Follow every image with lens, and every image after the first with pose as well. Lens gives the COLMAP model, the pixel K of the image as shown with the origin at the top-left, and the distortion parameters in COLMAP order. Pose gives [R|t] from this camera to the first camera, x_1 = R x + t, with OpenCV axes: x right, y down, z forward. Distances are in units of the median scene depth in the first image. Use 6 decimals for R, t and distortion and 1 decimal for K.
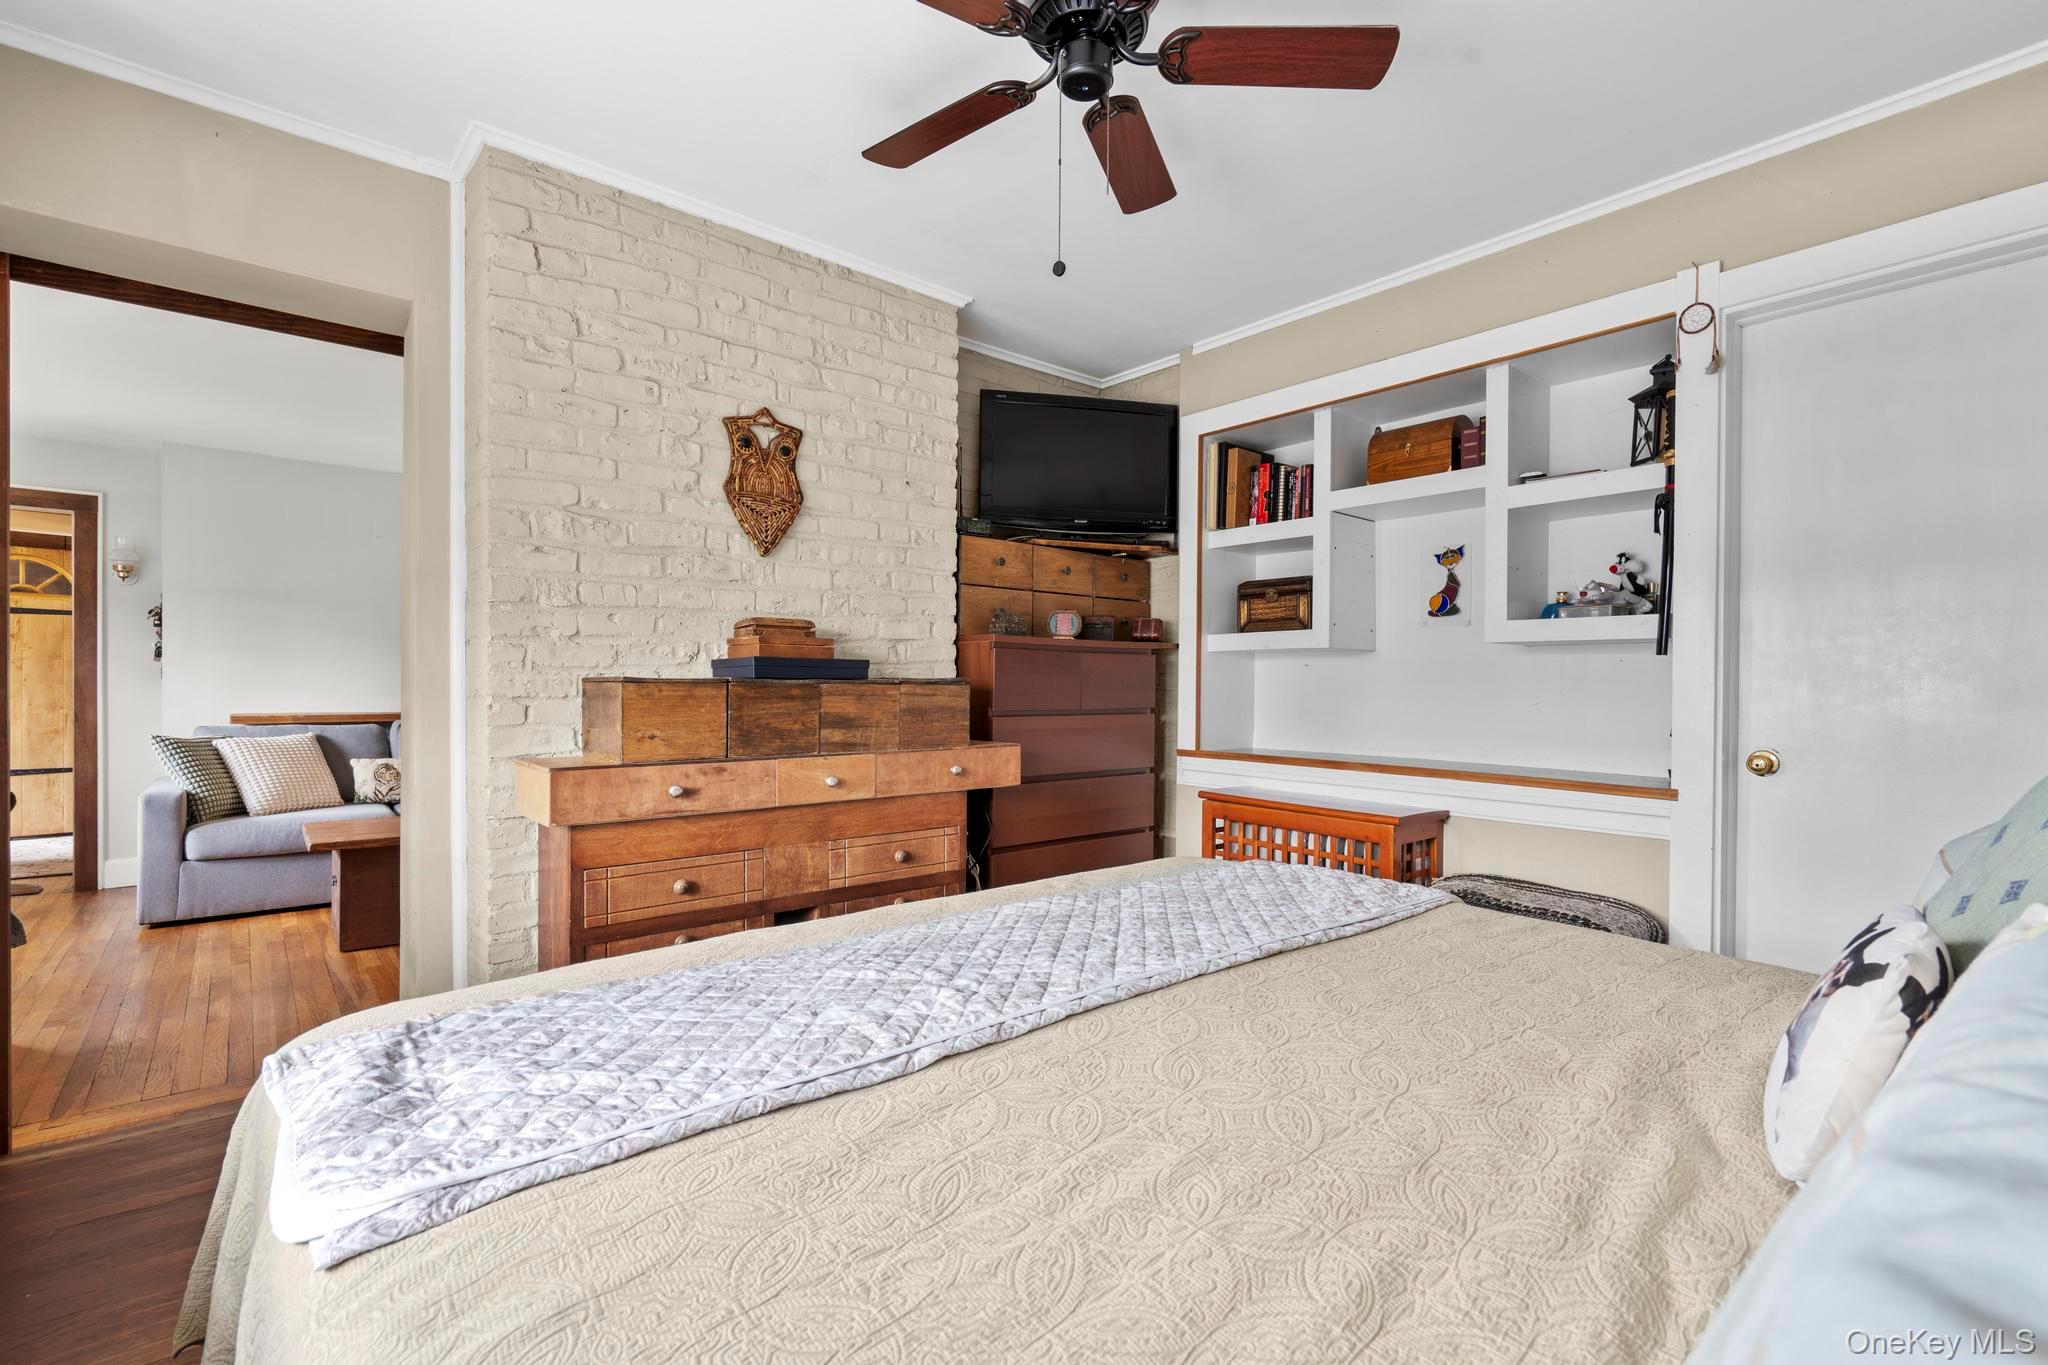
lens RADIAL K [[918.2, 0, 1014.5], [0, 918.2, 687.1], [0, 0, 1]] dist [-0.004095, 0.002816]
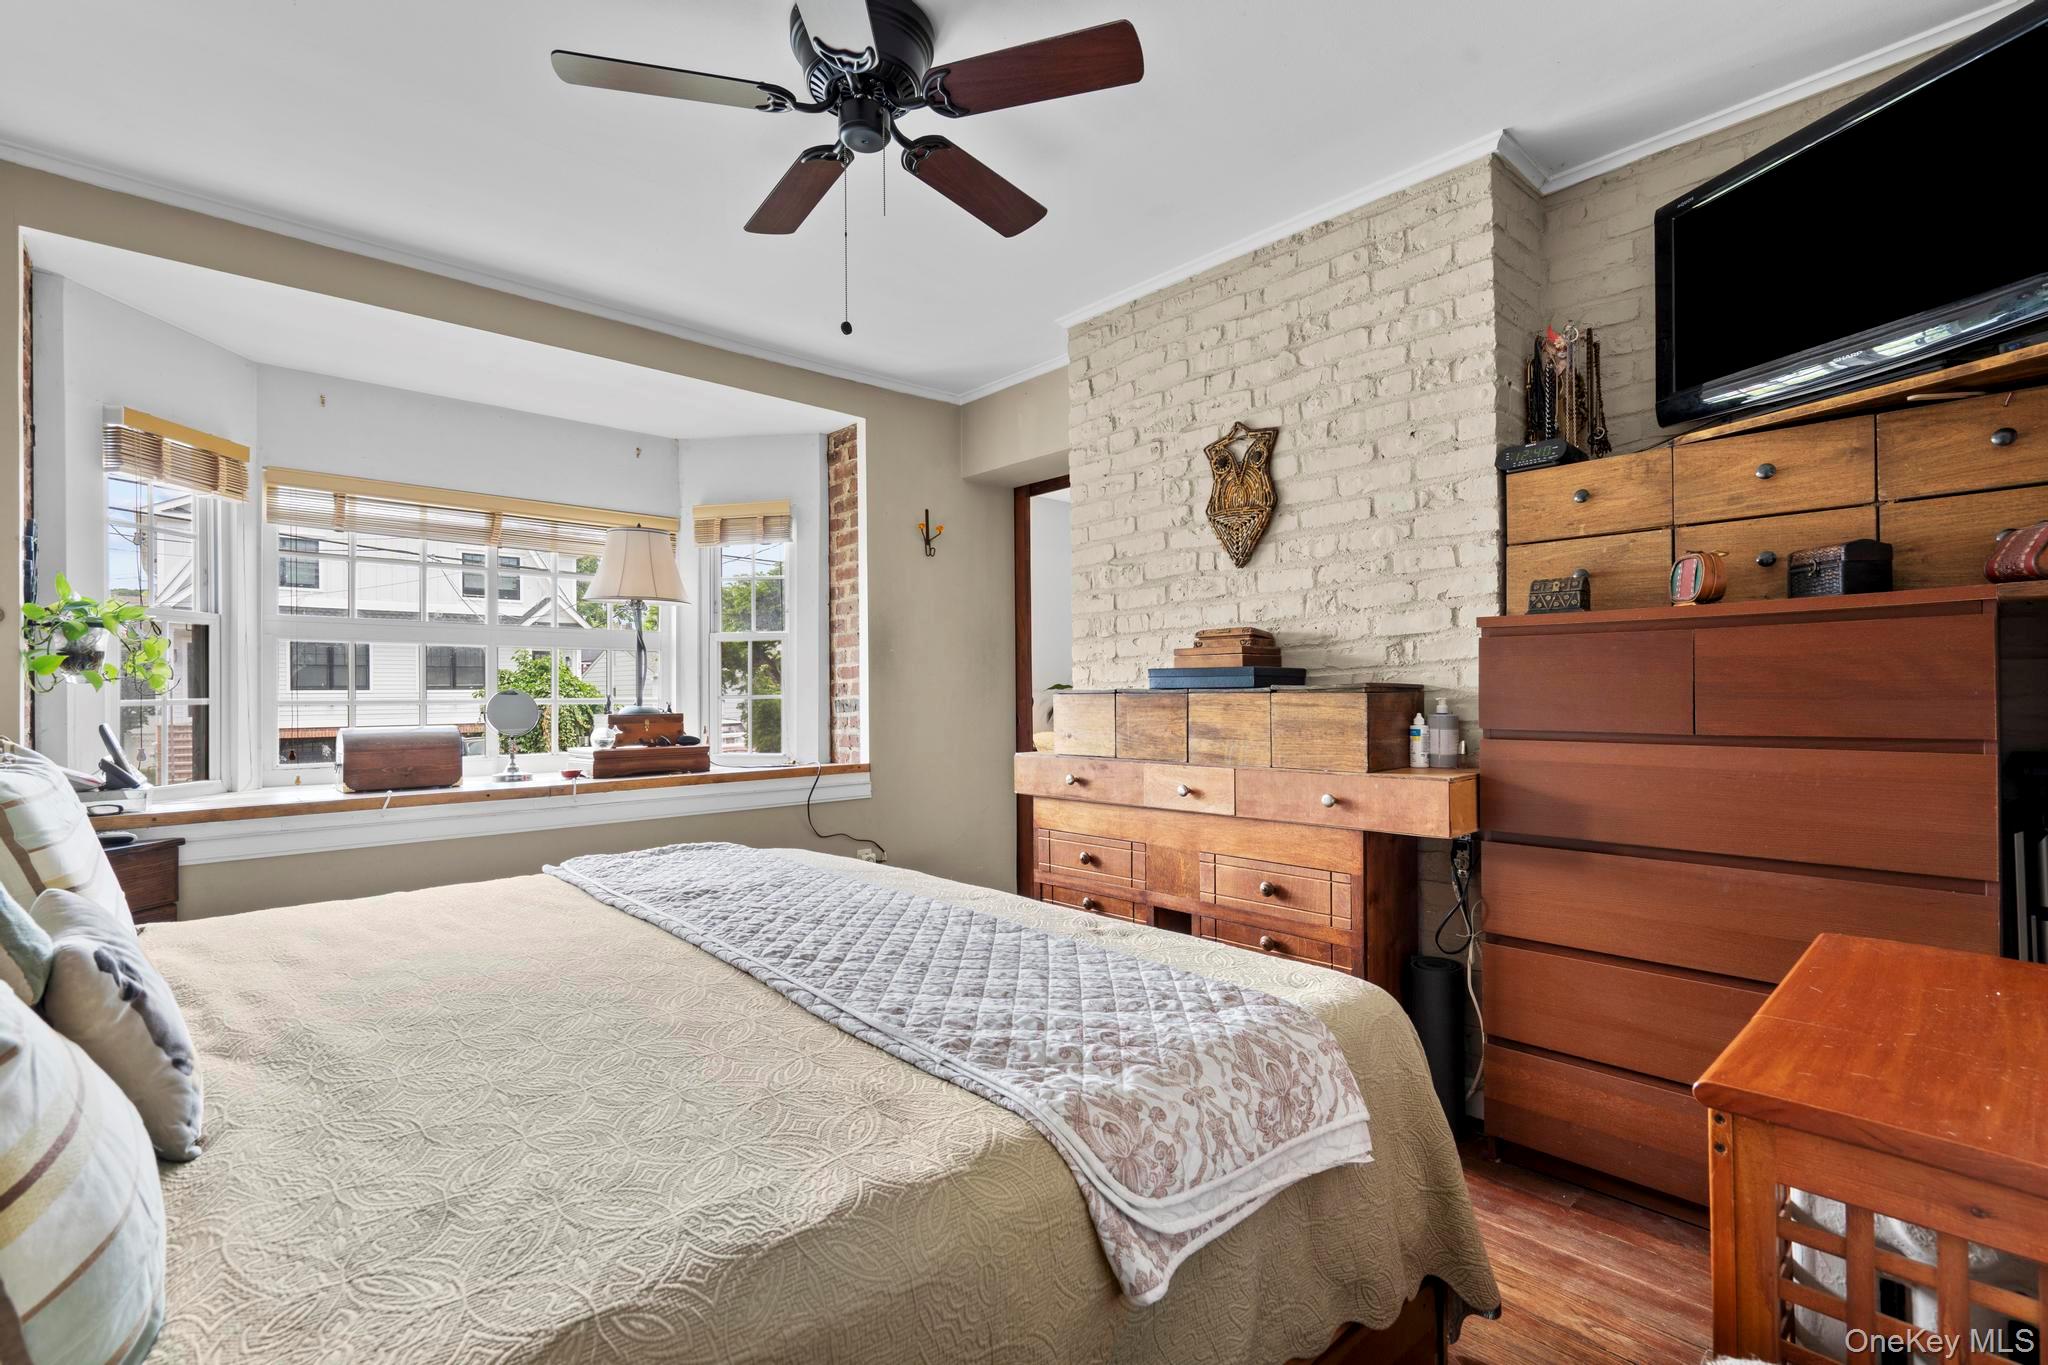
lens RADIAL K [[918.2, 0, 1015.0], [0, 918.2, 689.7], [0, 0, 1]] dist [-0.004095, 0.002816]
pose [[0.035501, -0.011395, -0.999305, 0.721873], [0.003828, 0.999929, -0.011266, 0.002798], [0.999362, -0.003425, 0.035542, 0.705079]]
